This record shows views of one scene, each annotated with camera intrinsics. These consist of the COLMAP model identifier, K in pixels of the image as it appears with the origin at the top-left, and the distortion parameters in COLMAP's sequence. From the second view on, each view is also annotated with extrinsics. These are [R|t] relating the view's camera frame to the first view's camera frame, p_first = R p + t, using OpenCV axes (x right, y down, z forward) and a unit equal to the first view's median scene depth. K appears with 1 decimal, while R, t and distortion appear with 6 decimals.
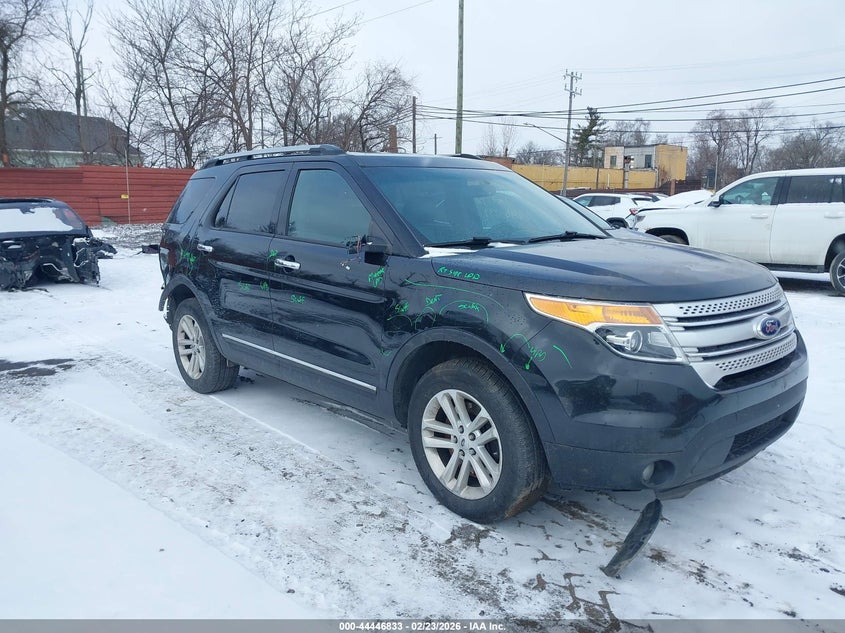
lens RADIAL K [[687.9, 0, 422.5], [0, 687.9, 316.5], [0, 0, 1]] dist [0.006139, 0.007564]
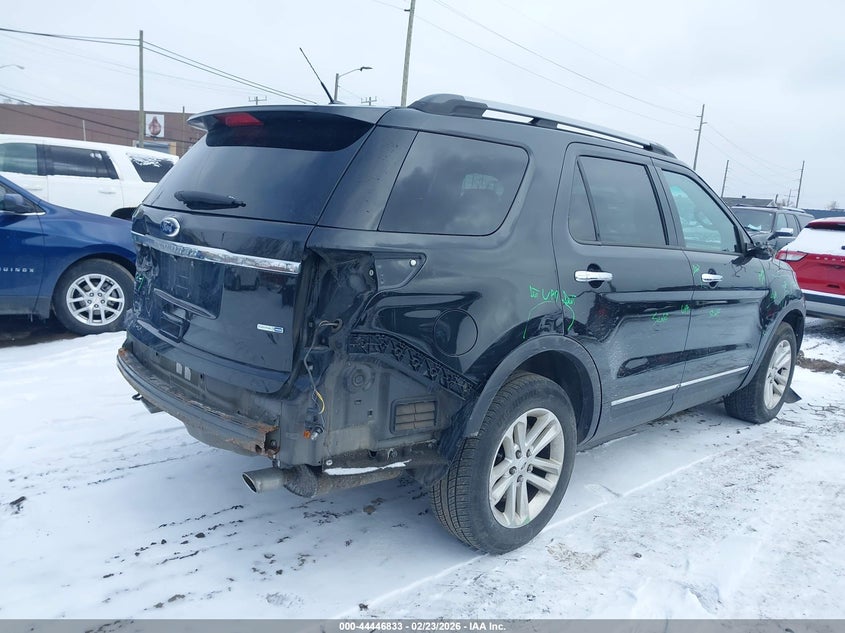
lens RADIAL K [[687.9, 0, 422.5], [0, 687.9, 316.5], [0, 0, 1]] dist [0.006139, 0.007564]
pose [[-0.073223, -0.156674, 0.984932, -1.098074], [0.087412, 0.982775, 0.162829, -0.212091], [-0.993478, 0.098018, -0.058266, 1.461300]]
